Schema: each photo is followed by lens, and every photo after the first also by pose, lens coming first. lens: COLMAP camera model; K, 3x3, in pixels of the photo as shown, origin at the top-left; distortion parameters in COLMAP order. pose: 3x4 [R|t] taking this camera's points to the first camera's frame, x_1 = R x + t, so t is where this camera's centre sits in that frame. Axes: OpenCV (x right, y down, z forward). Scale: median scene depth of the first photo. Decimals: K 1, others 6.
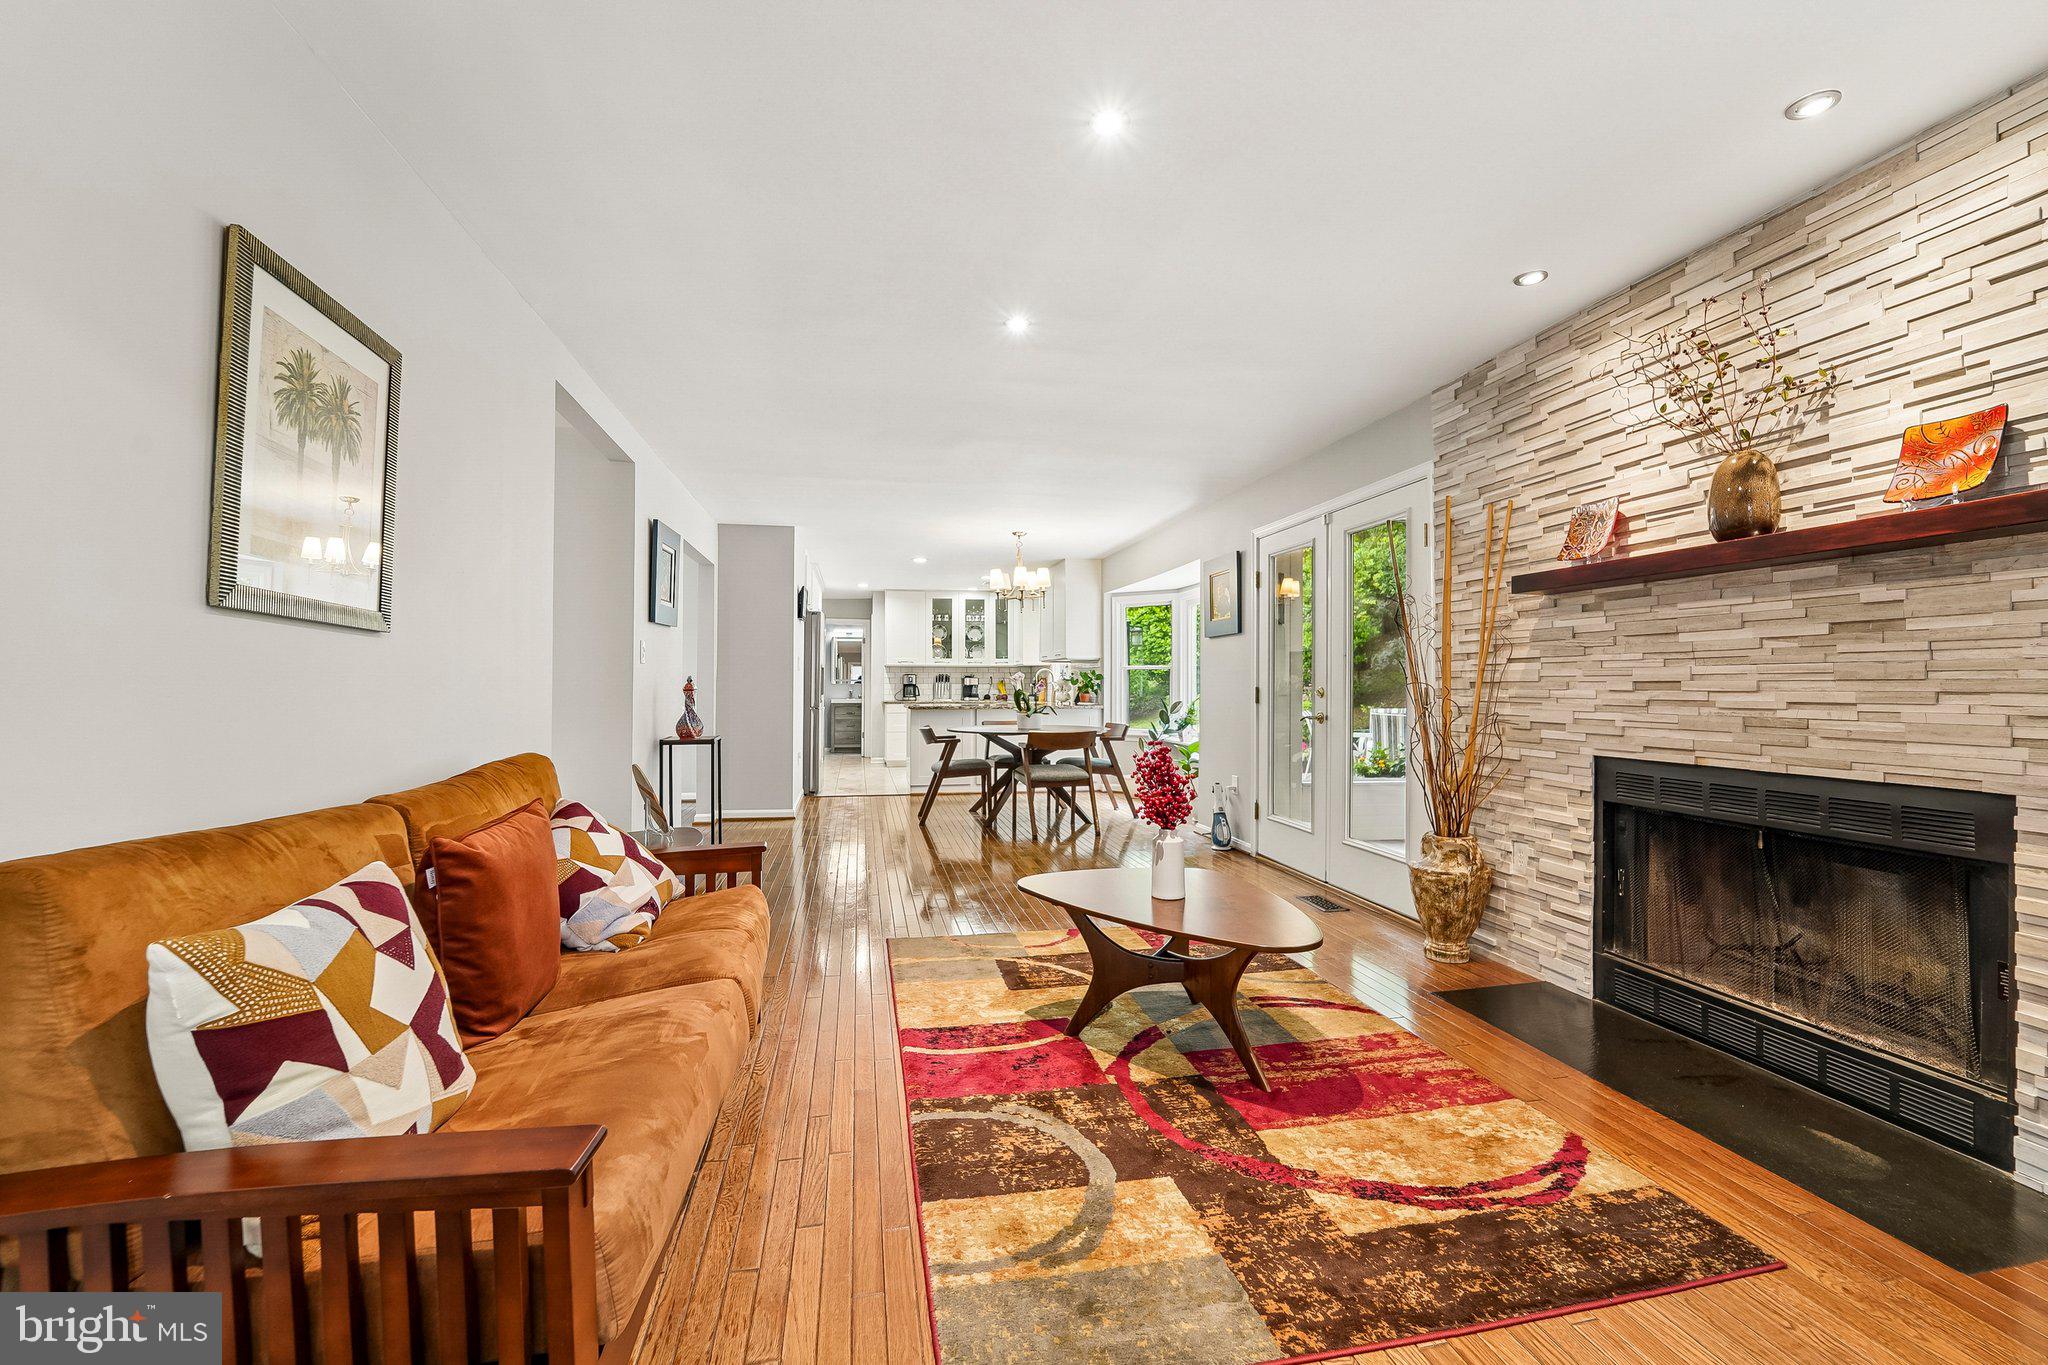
lens RADIAL K [[847.0, 0, 1027.7], [0, 847.0, 679.9], [0, 0, 1]] dist [-0.021745, 0.001231]
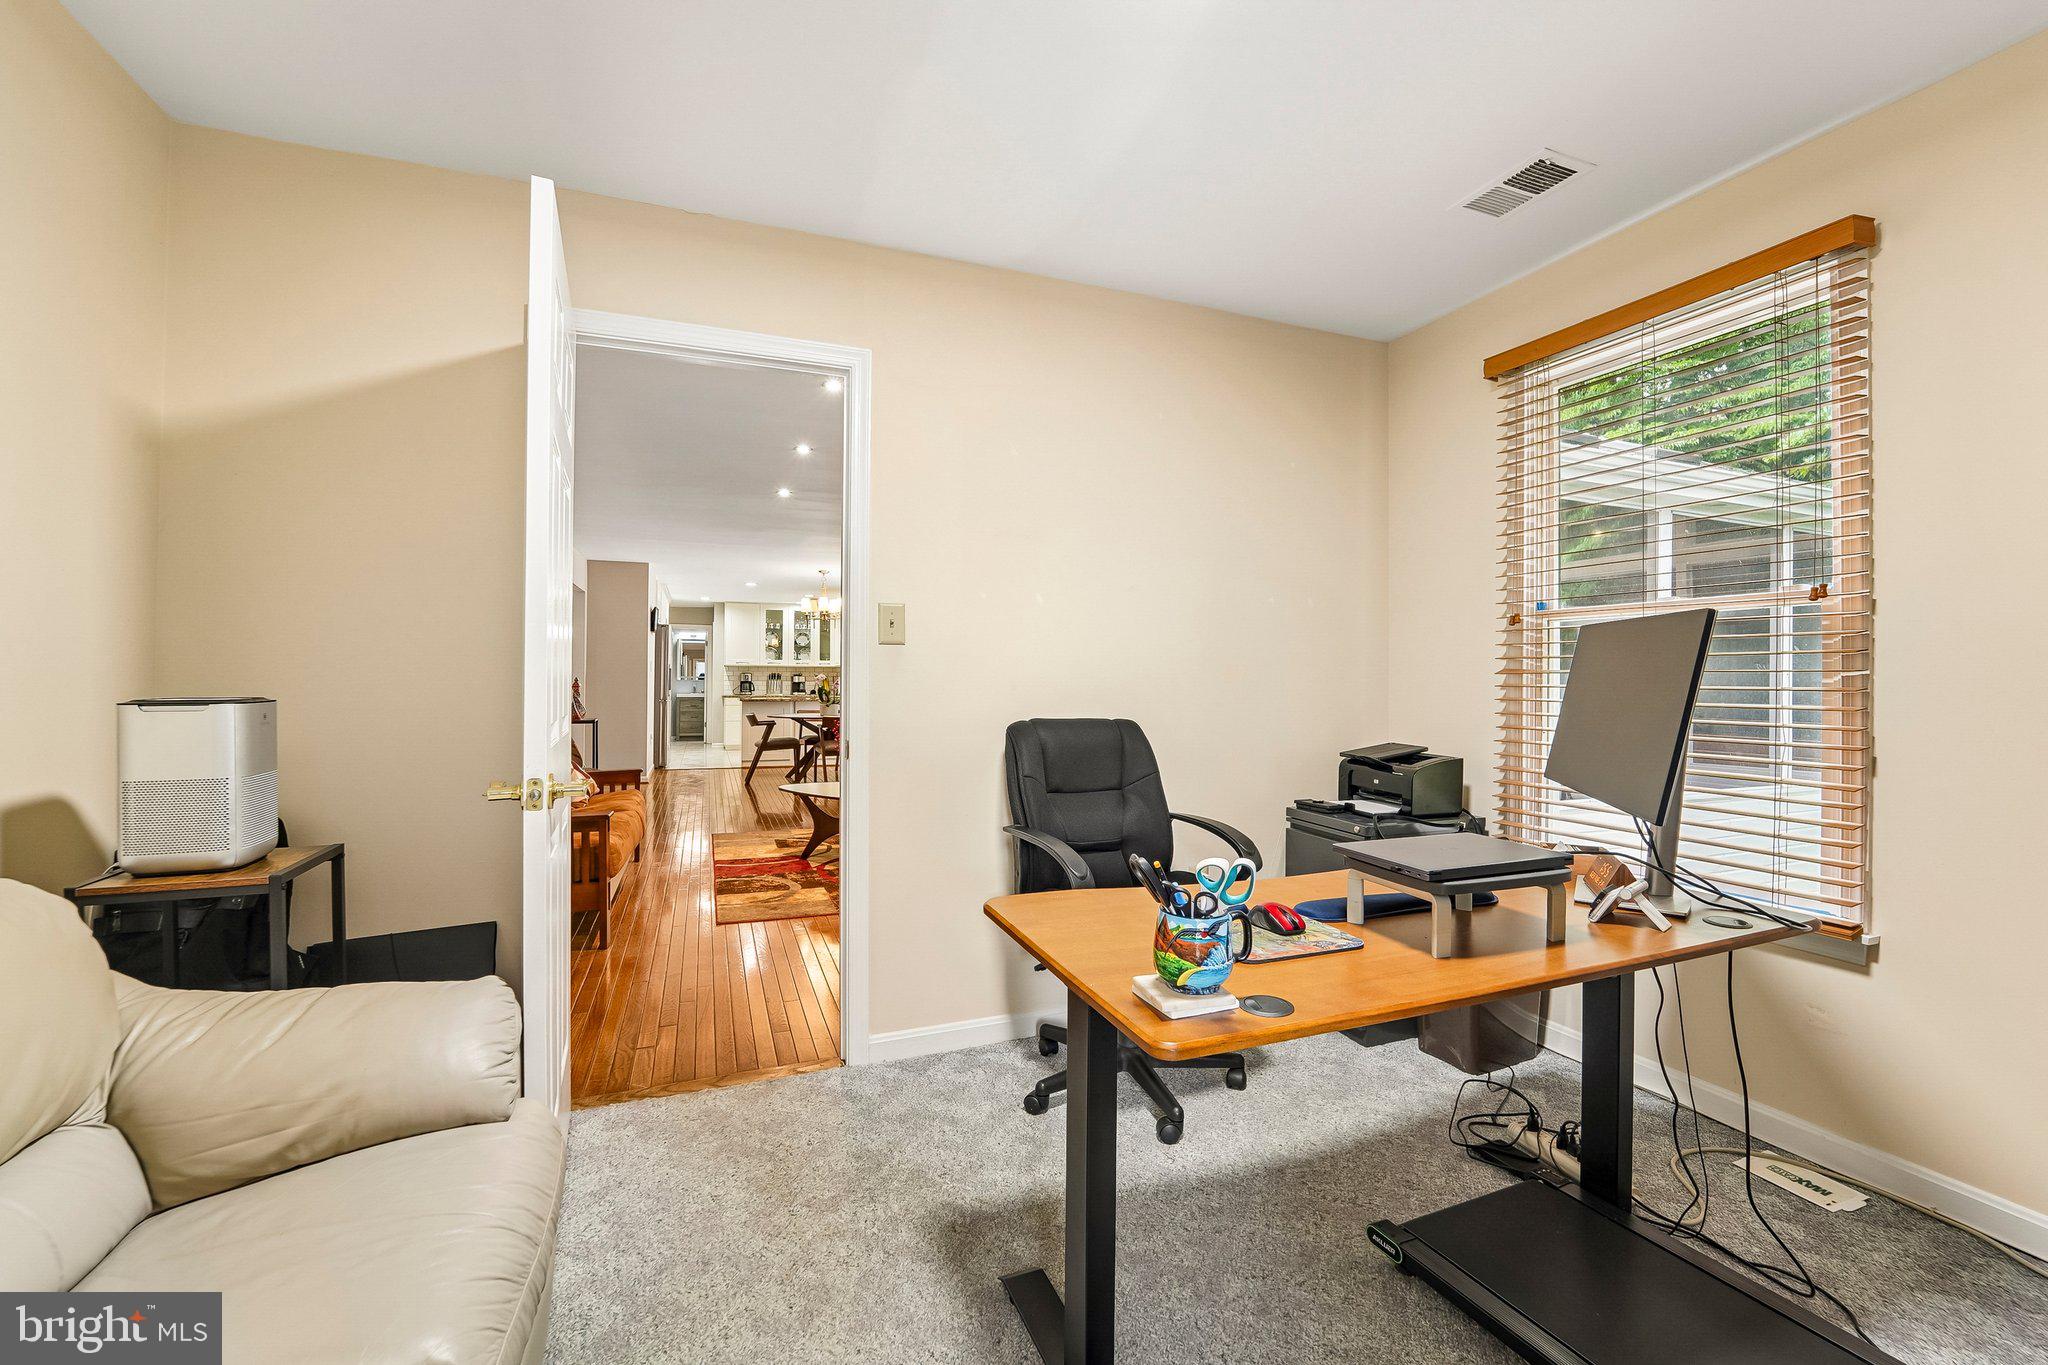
lens RADIAL K [[847.0, 0, 1024.3], [0, 847.0, 680.4], [0, 0, 1]] dist [-0.021745, 0.001231]
pose [[0.986572, 0.005869, 0.163219, 0.087200], [-0.006749, 0.999966, 0.004838, -0.007534], [-0.163185, -0.005875, 0.986578, -0.389478]]
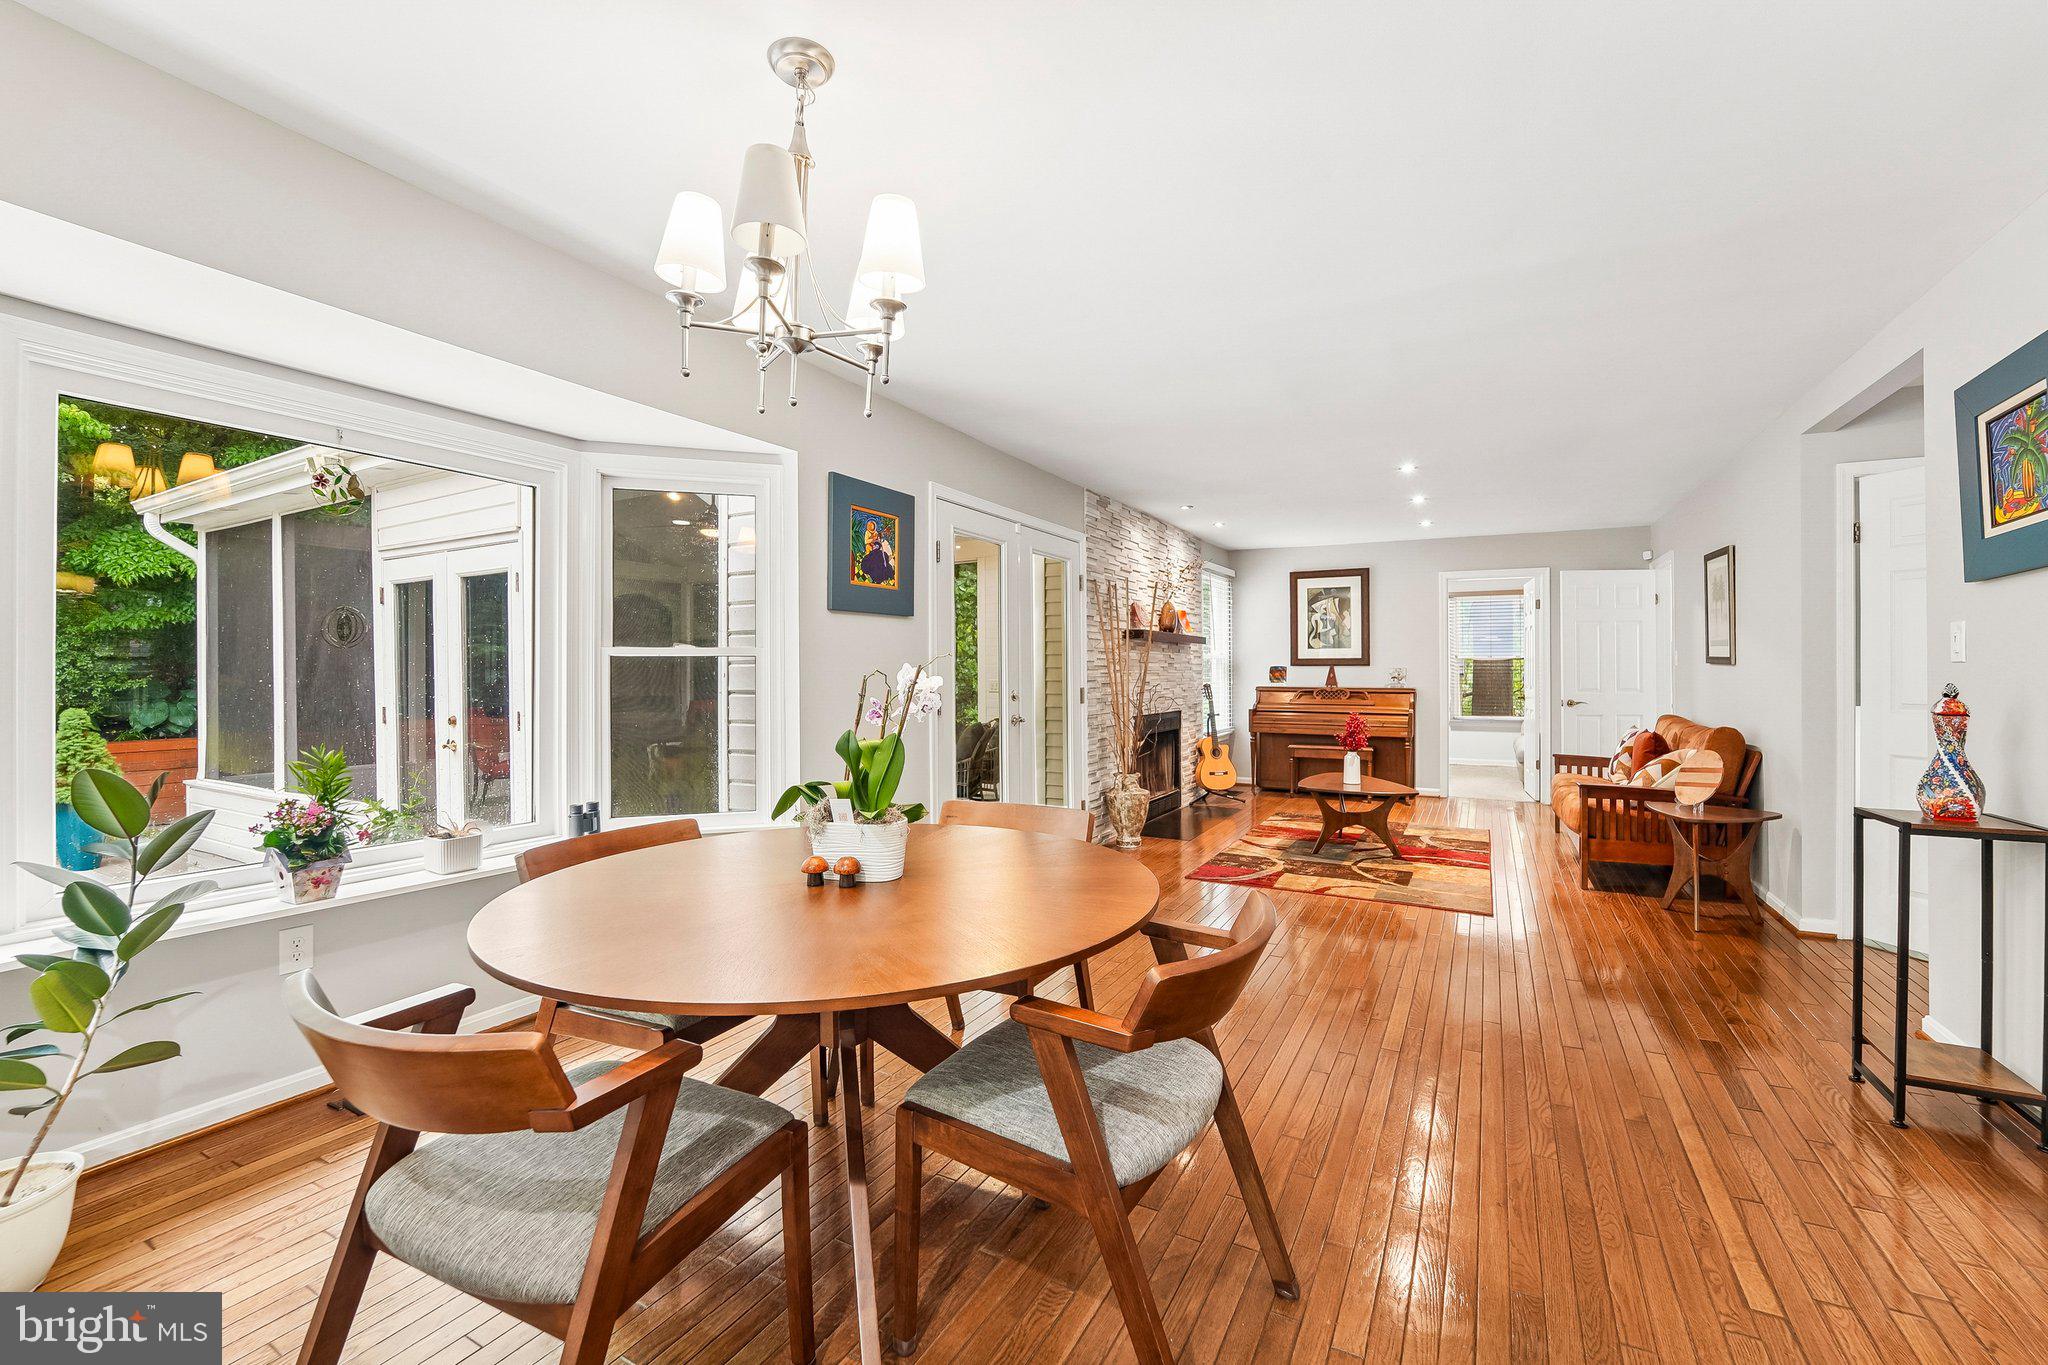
lens RADIAL K [[847.0, 0, 1039.4], [0, 847.0, 671.5], [0, 0, 1]] dist [-0.021745, 0.001231]
pose [[-0.775408, 0.002103, 0.631457, -0.211672], [-0.001336, 0.999987, -0.004971, -0.006079], [-0.631459, -0.004698, -0.775395, 1.172456]]
